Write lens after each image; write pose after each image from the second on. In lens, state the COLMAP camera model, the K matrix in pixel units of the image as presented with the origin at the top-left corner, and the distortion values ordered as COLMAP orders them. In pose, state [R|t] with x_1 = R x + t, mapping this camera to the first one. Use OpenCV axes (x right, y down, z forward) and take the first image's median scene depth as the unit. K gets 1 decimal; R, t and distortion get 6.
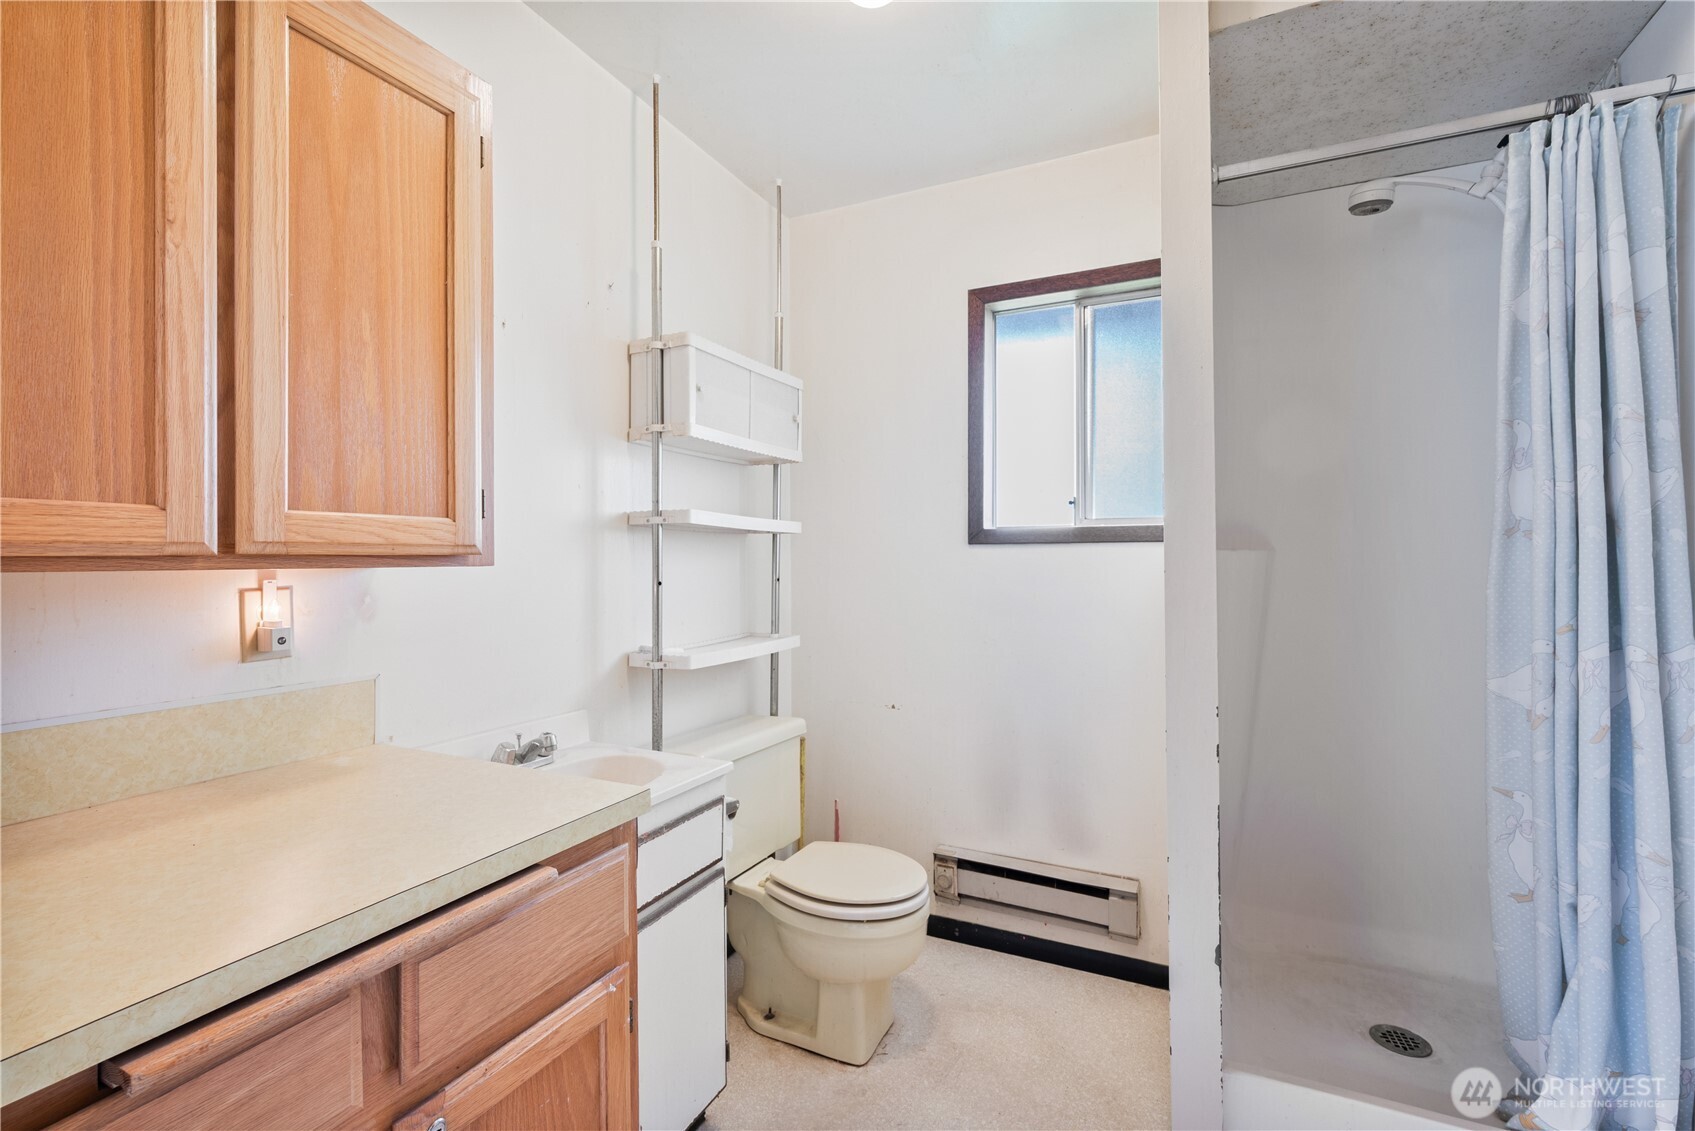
lens RADIAL K [[756.3, 0, 844.9], [0, 756.3, 556.6], [0, 0, 1]] dist [0.000499, 0.000145]
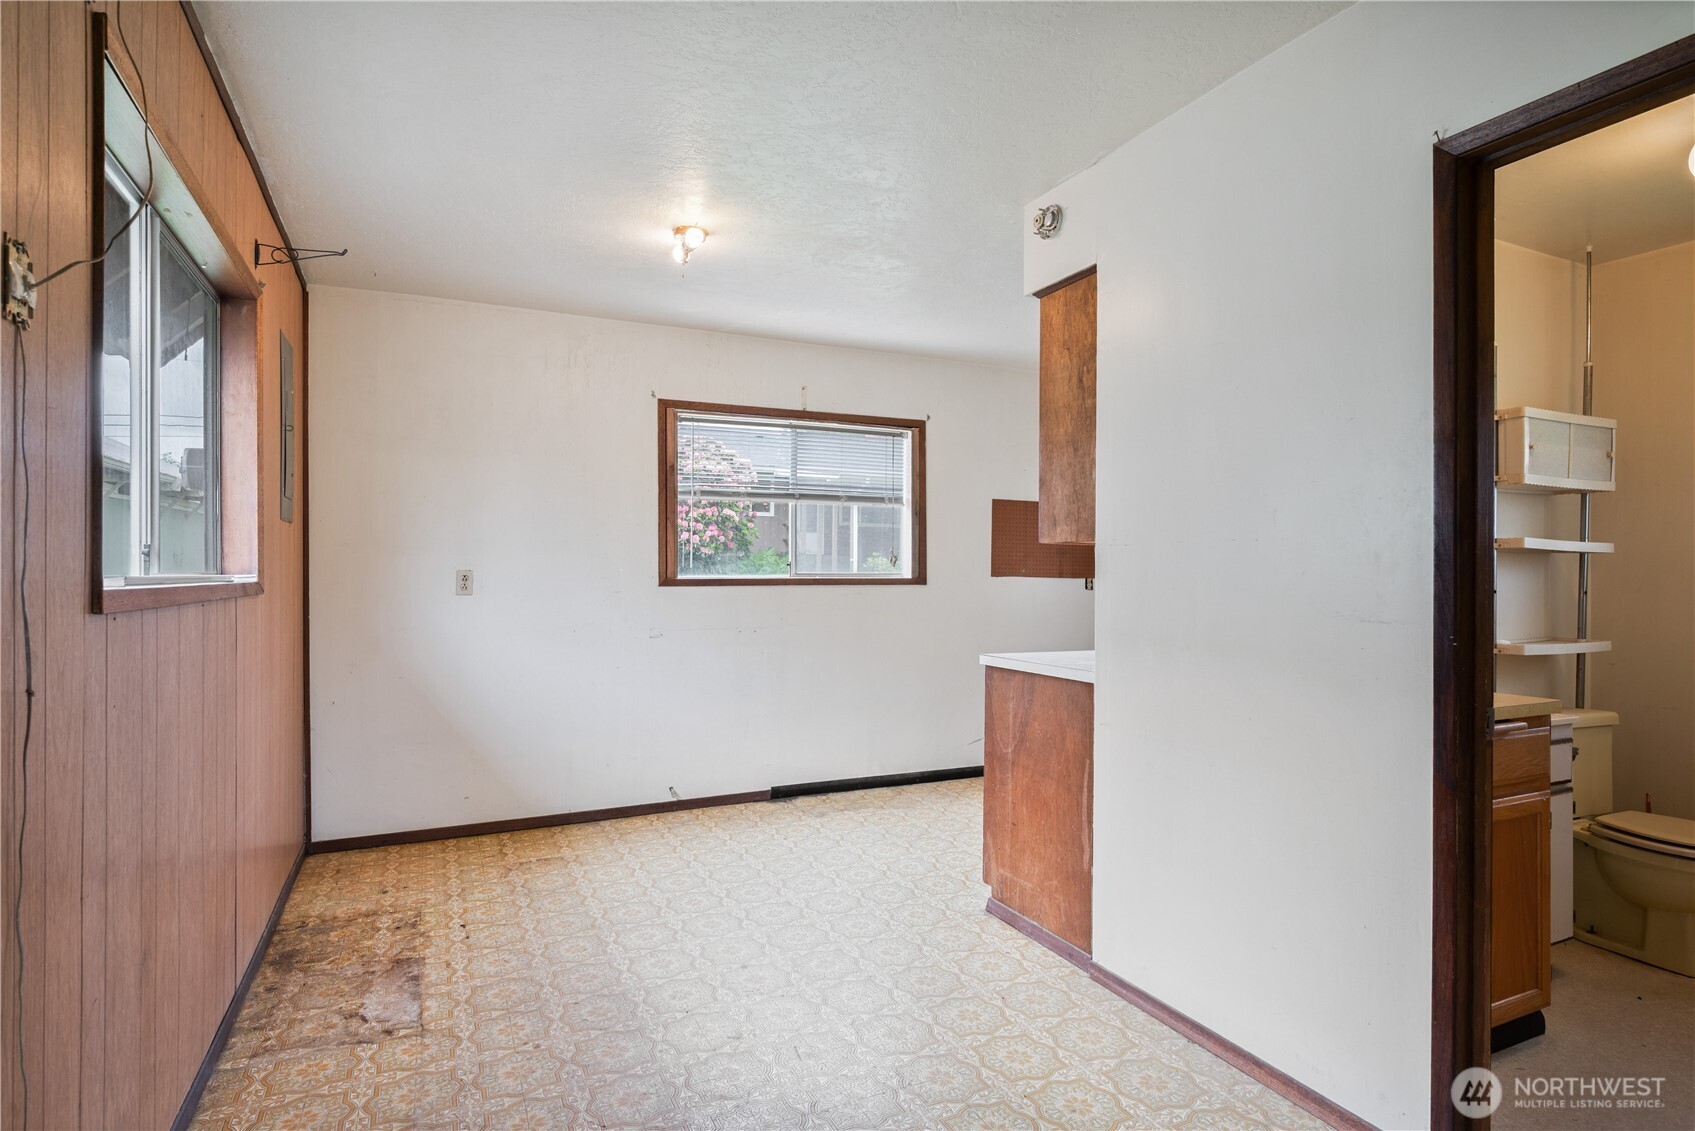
lens RADIAL K [[885.0, 0, 844.0], [0, 885.0, 573.9], [0, 0, 1]] dist [0.002880, 0.000333]
pose [[0.778951, 0.010202, -0.627002, -0.126658], [-0.009109, 0.999946, 0.004954, 0.005443], [0.627019, 0.001852, 0.779002, -0.815210]]
